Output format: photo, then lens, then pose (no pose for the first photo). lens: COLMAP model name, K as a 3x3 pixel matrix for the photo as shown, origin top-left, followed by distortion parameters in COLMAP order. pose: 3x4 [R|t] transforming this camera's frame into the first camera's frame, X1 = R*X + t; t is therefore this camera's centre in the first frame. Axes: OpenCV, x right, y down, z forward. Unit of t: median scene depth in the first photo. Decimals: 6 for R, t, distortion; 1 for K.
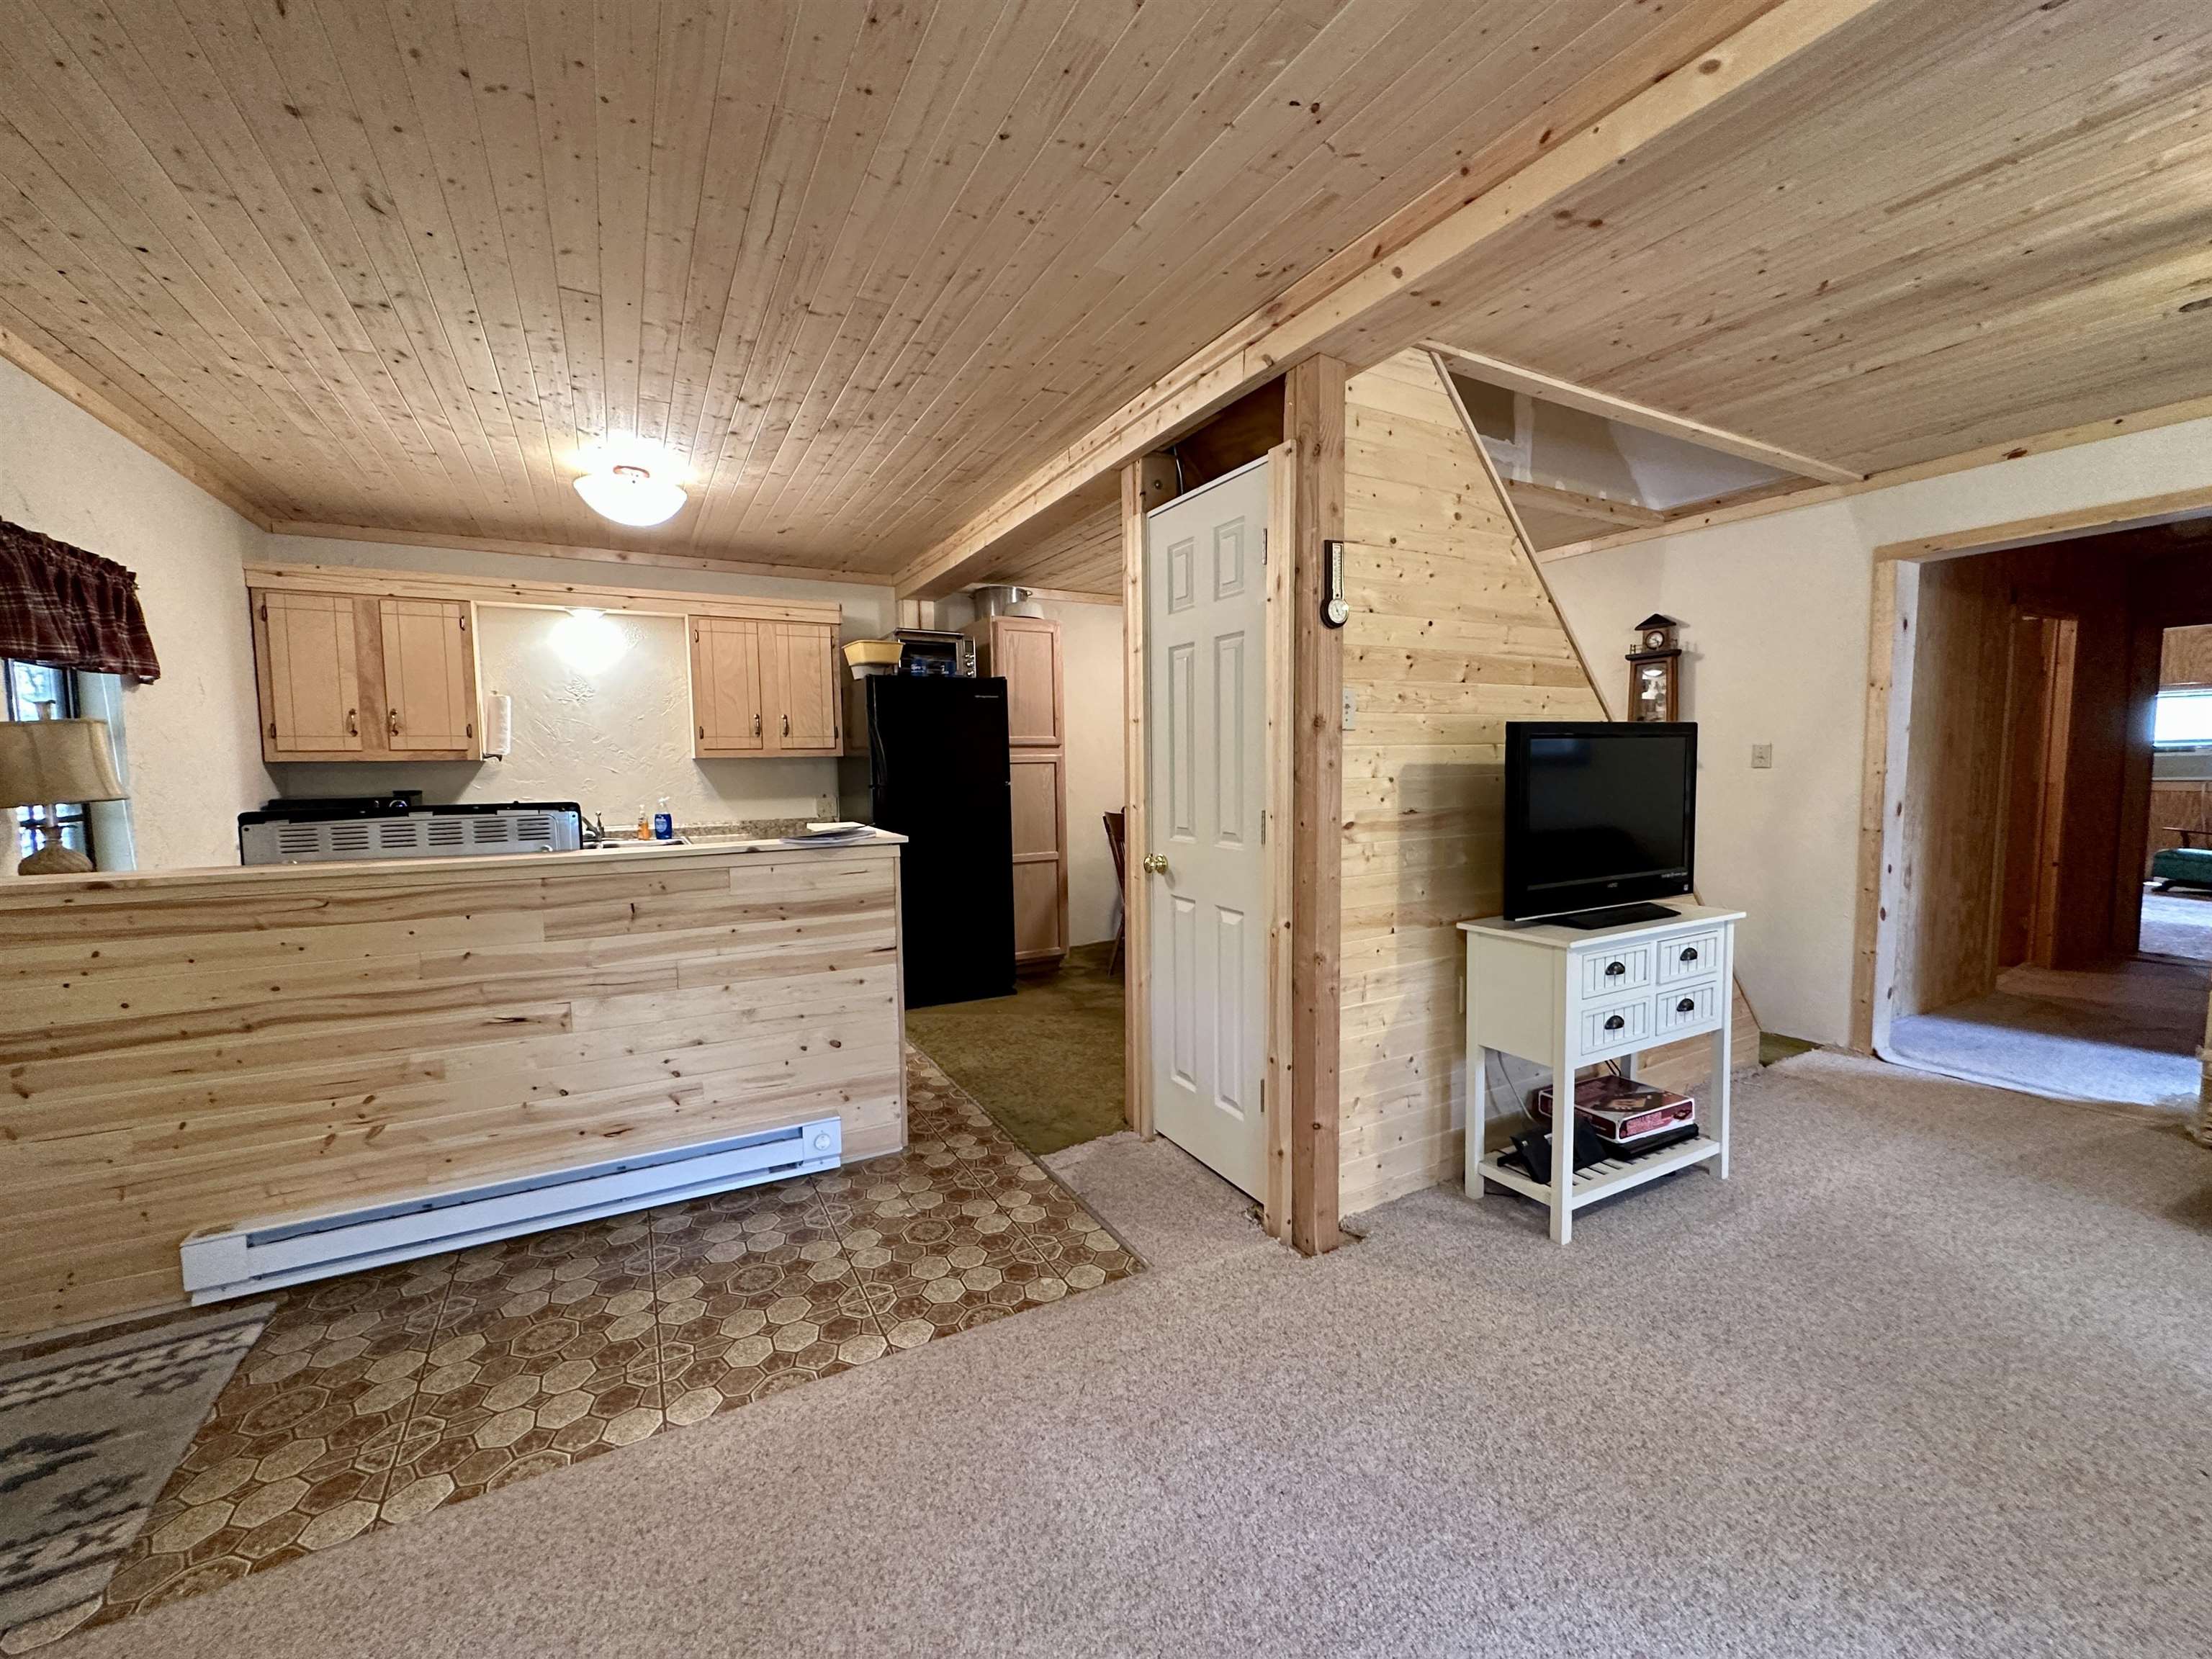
lens RADIAL K [[890.3, 0, 1110.8], [0, 890.3, 830.9], [0, 0, 1]] dist [-0.001526, -0.000097]
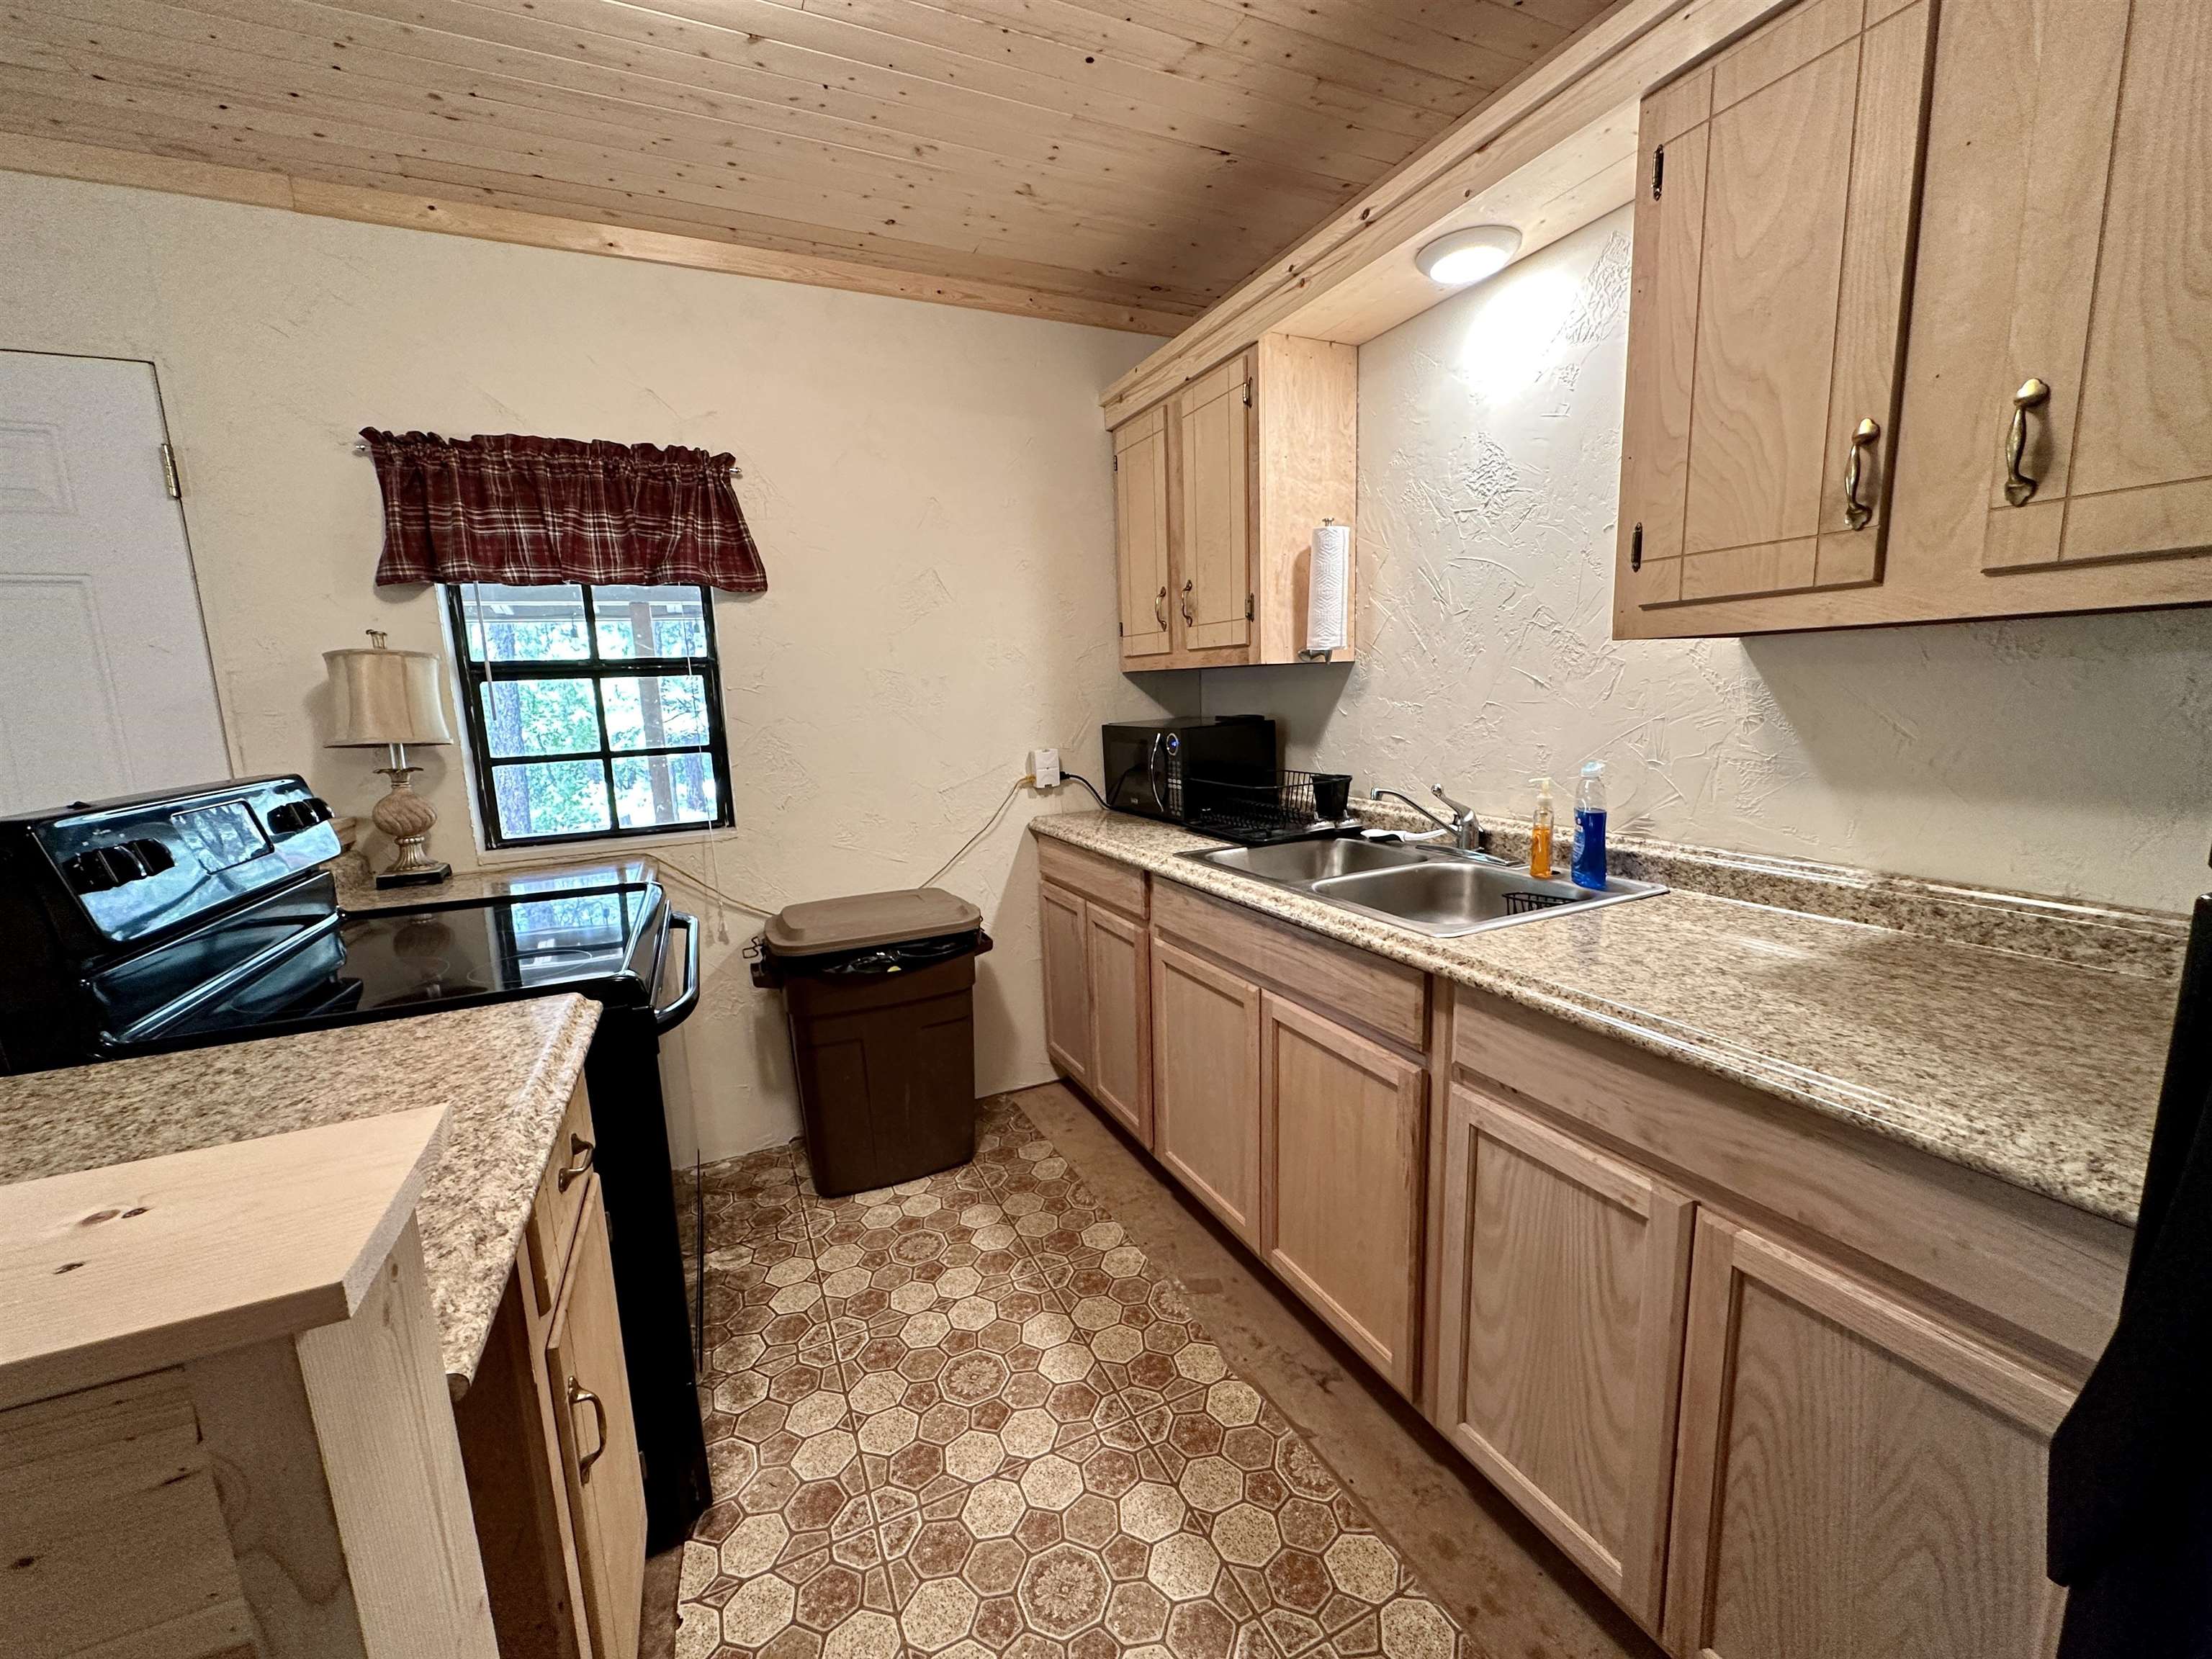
lens RADIAL K [[890.3, 0, 1095.8], [0, 890.3, 833.2], [0, 0, 1]] dist [-0.001526, -0.000097]
pose [[-0.087916, 0.178880, -0.979935, -0.160447], [-0.038141, 0.982418, 0.182755, -0.069146], [0.995397, 0.053443, -0.079548, 0.890747]]
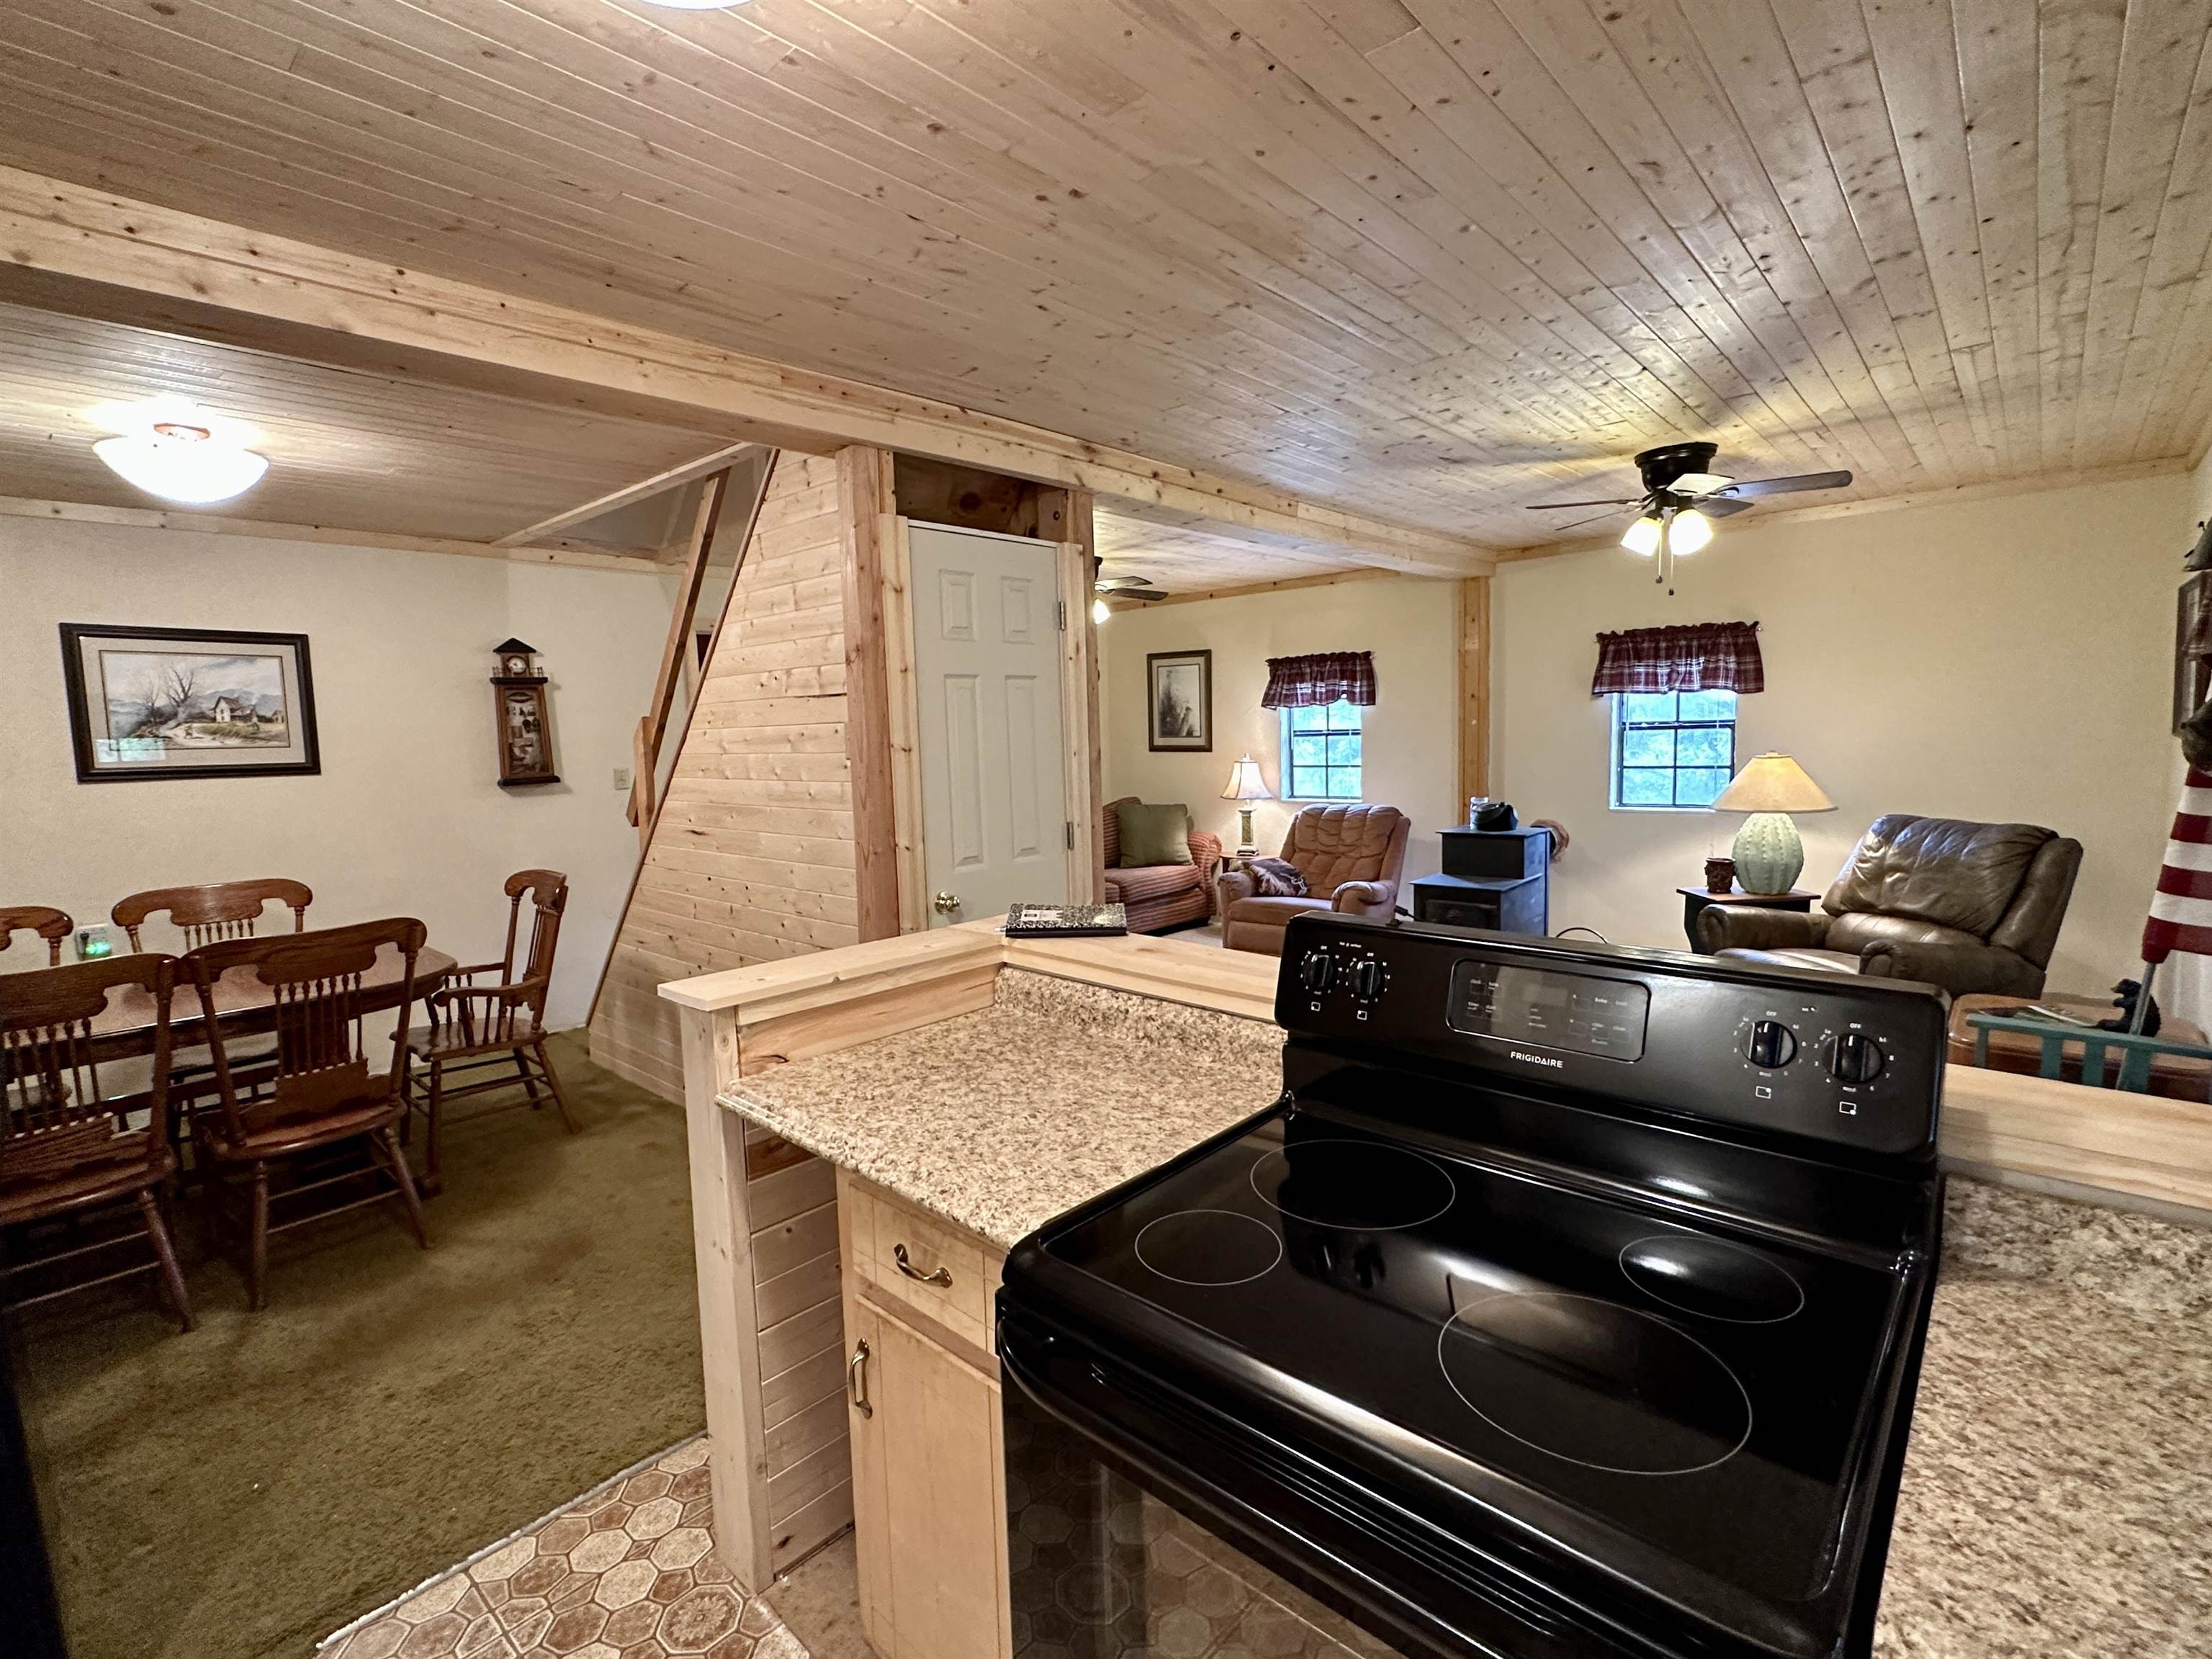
lens RADIAL K [[1030.5, 0, 1100.8], [0, 1030.5, 824.5], [0, 0, 1]] dist [-0.000345, -0.000391]
pose [[-0.314897, -0.070617, 0.946495, -0.667165], [0.109824, 0.987819, 0.110239, -0.096521], [-0.942750, 0.138662, -0.303306, 0.763165]]
